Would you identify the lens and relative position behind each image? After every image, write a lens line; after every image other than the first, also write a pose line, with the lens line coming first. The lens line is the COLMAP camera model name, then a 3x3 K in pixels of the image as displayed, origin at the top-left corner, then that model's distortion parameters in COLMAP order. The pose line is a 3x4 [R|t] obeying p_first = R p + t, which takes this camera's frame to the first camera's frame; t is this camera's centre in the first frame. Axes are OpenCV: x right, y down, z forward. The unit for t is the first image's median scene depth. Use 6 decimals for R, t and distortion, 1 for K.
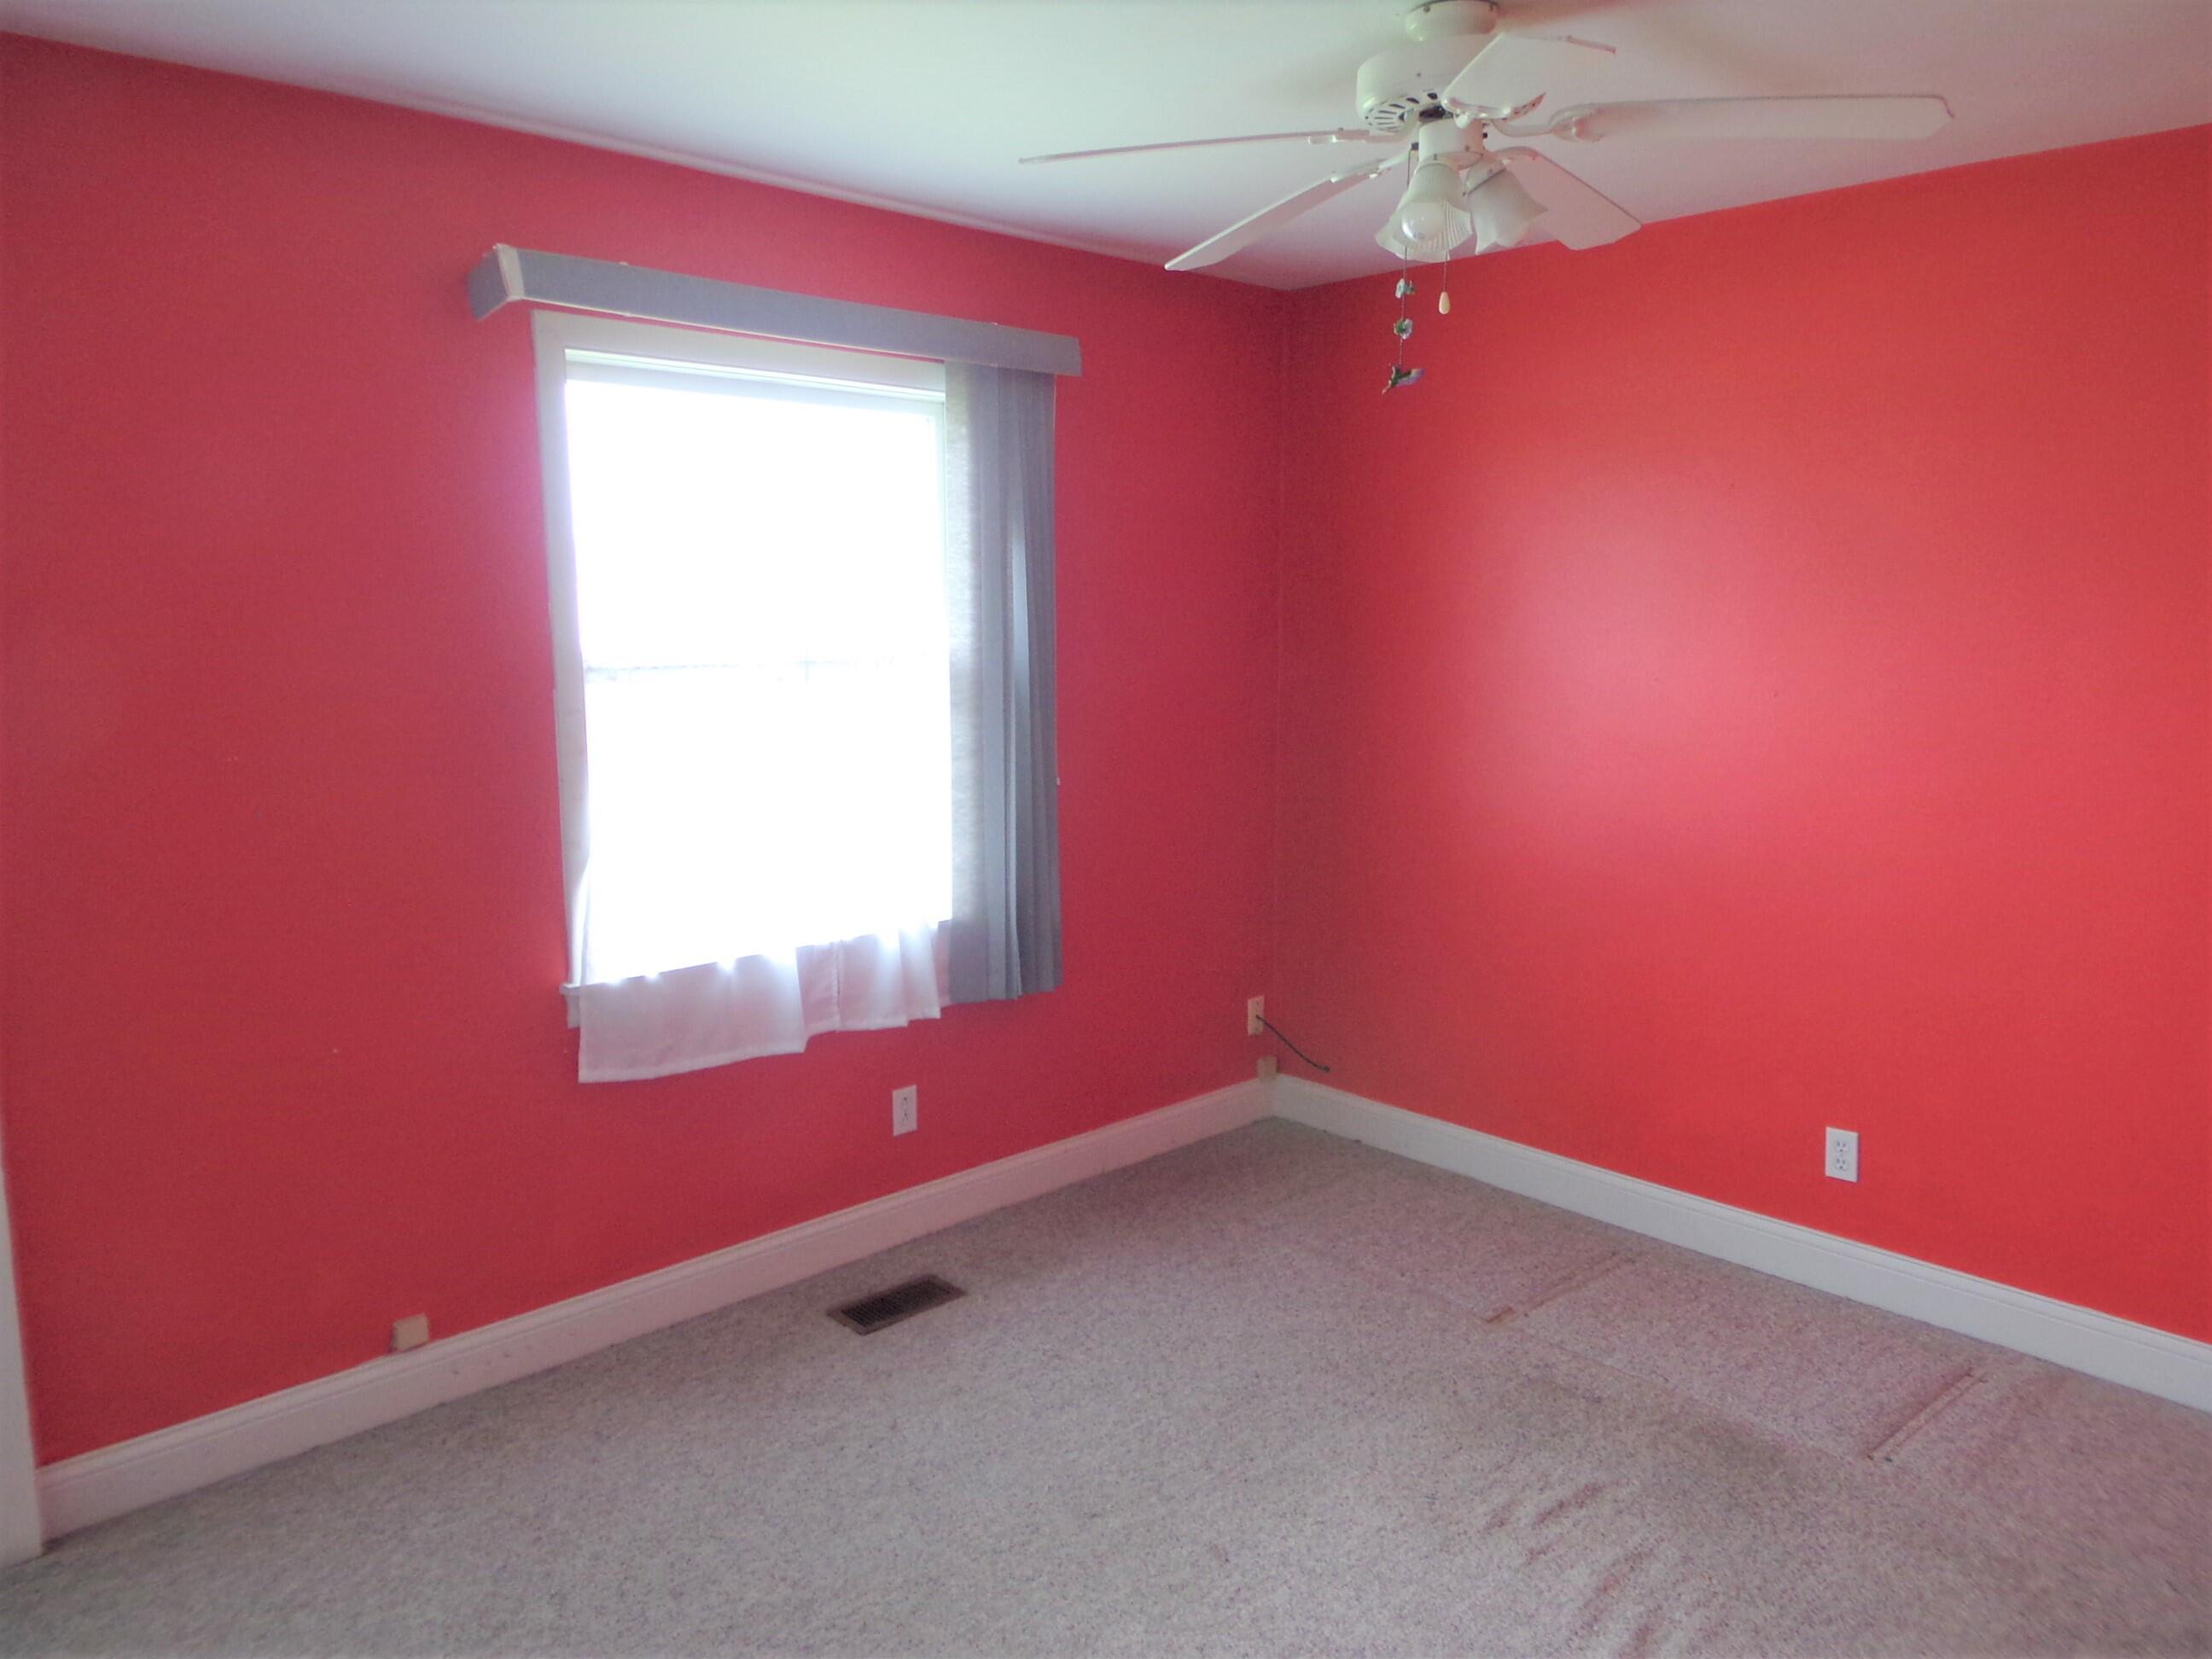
lens RADIAL K [[1549.5, 0, 1096.1], [0, 1549.5, 818.8], [0, 0, 1]] dist [0.087866, -0.092273]
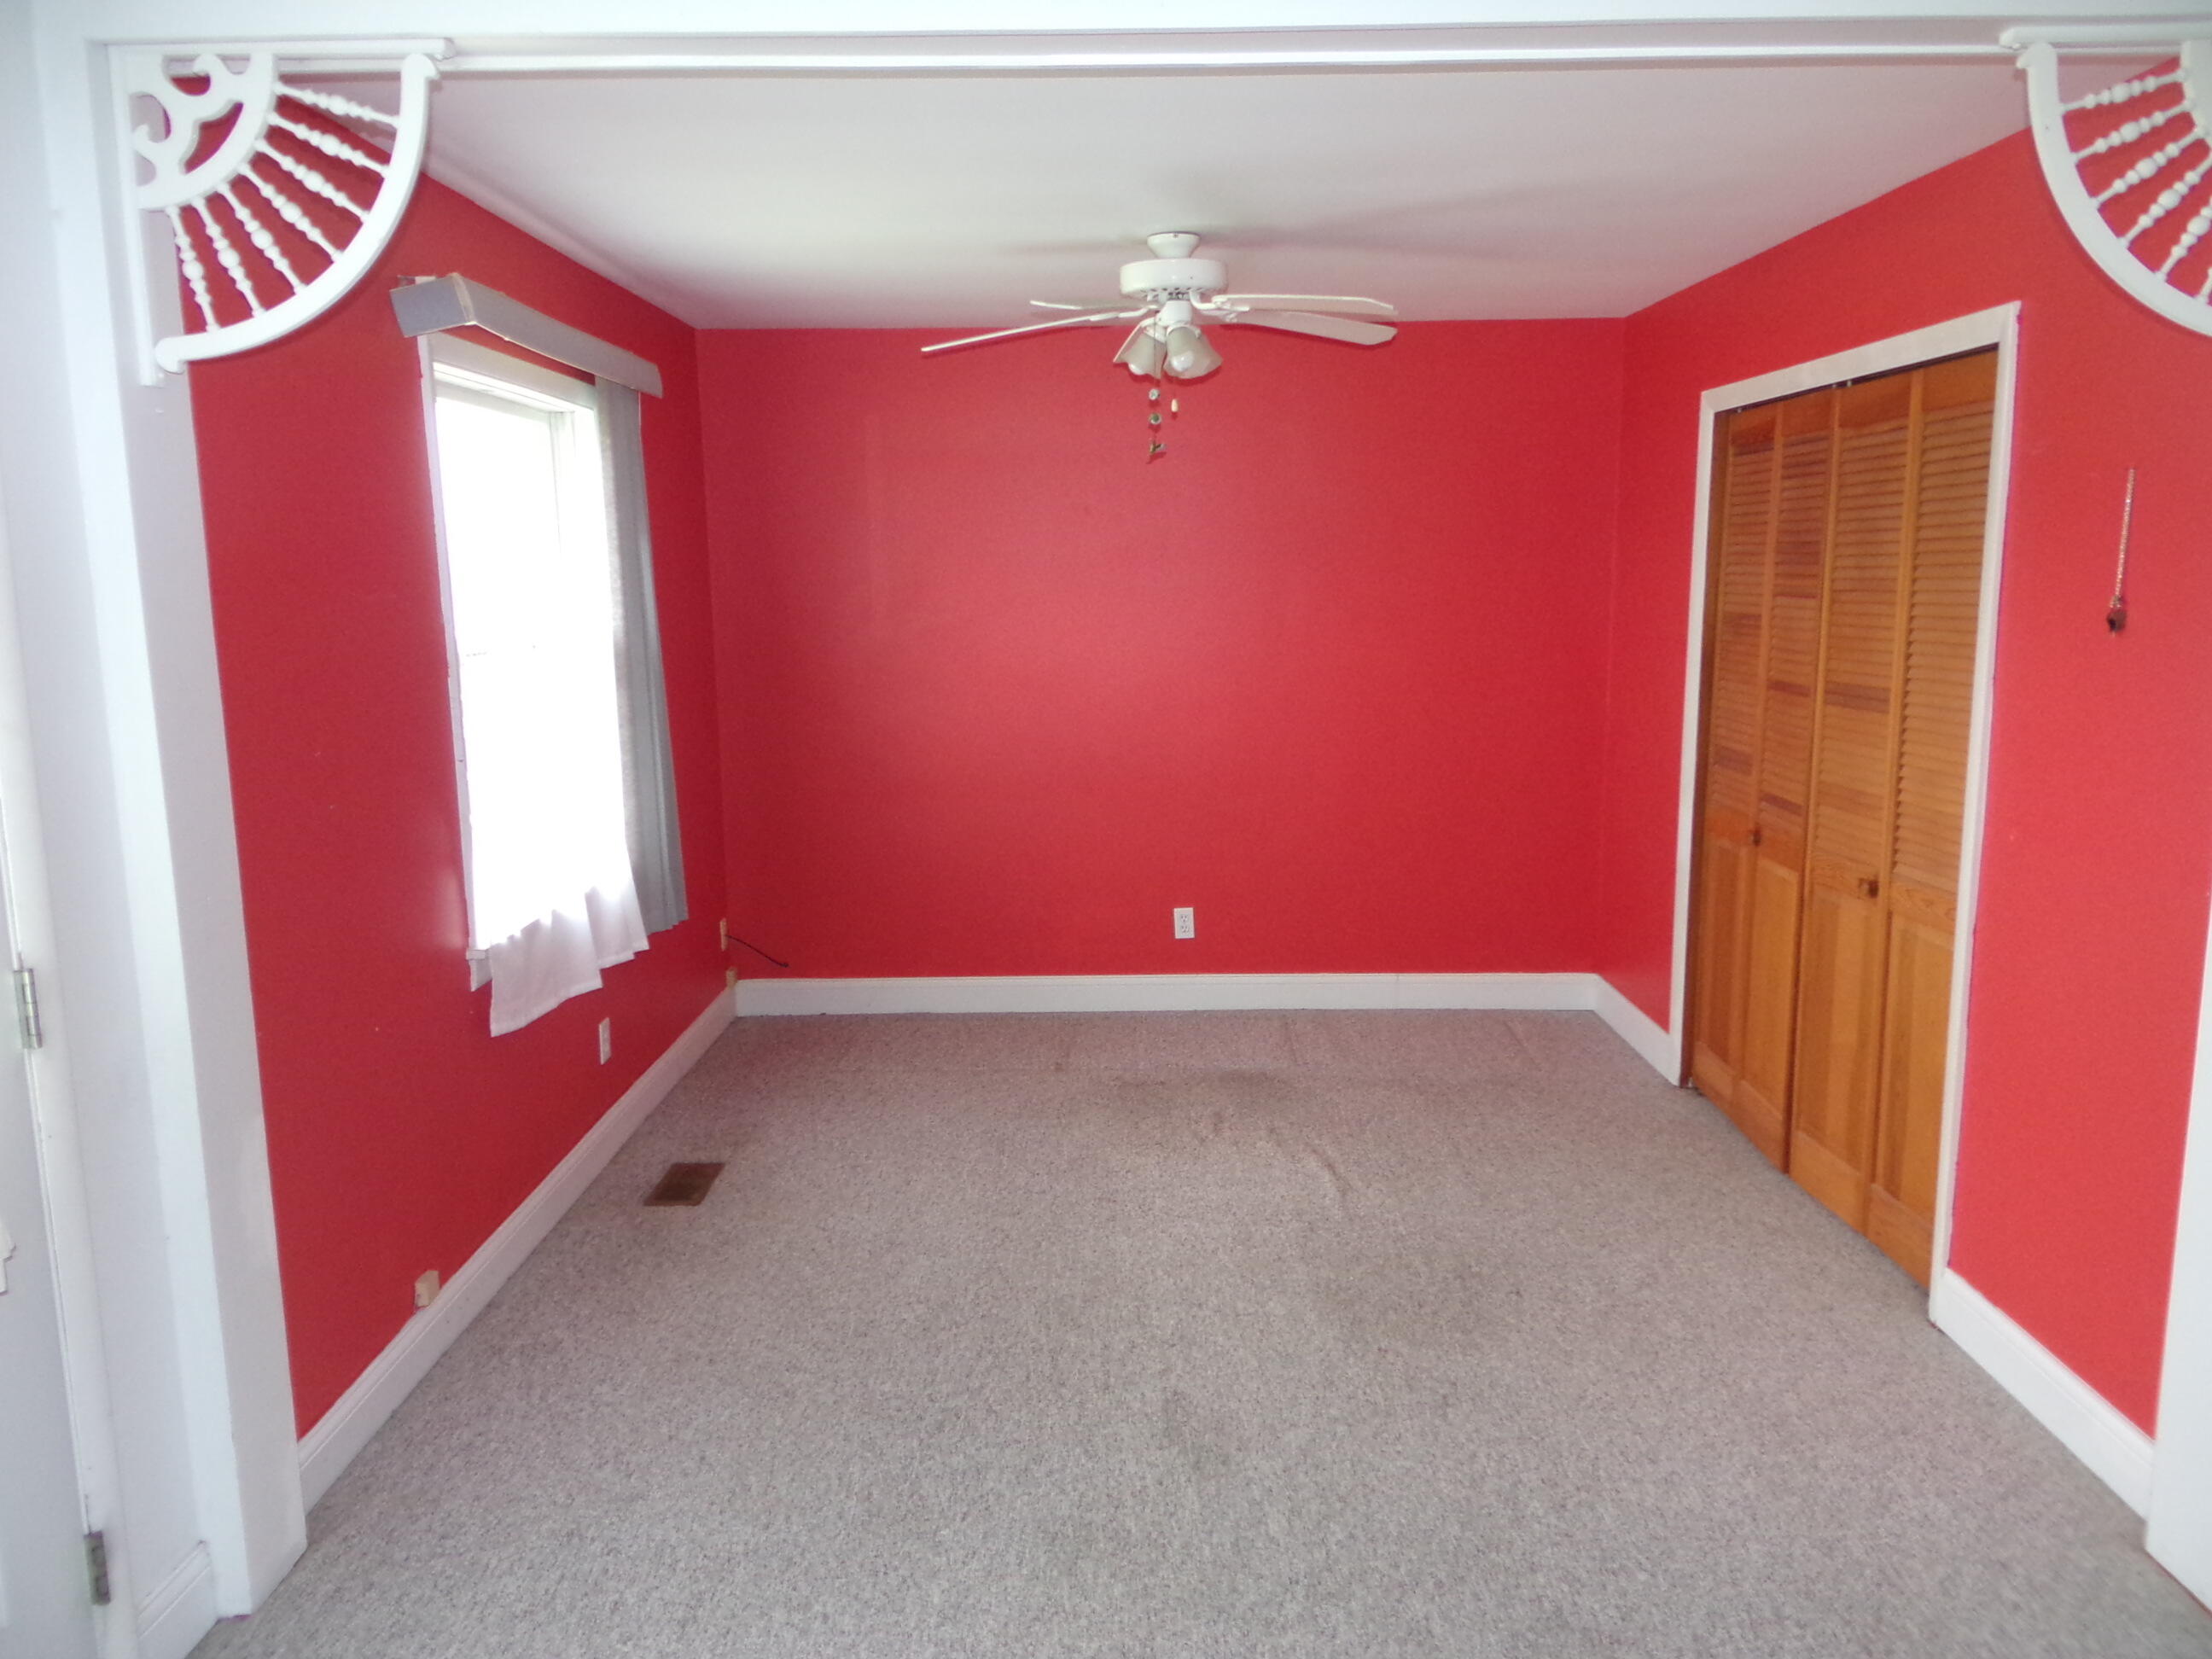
lens RADIAL K [[1549.5, 0, 1096.1], [0, 1549.5, 818.8], [0, 0, 1]] dist [0.087866, -0.092273]
pose [[0.699880, -0.124114, 0.703395, -0.705034], [0.115317, 0.991502, 0.060209, 0.000311], [-0.704890, 0.038974, 0.708245, -0.069688]]
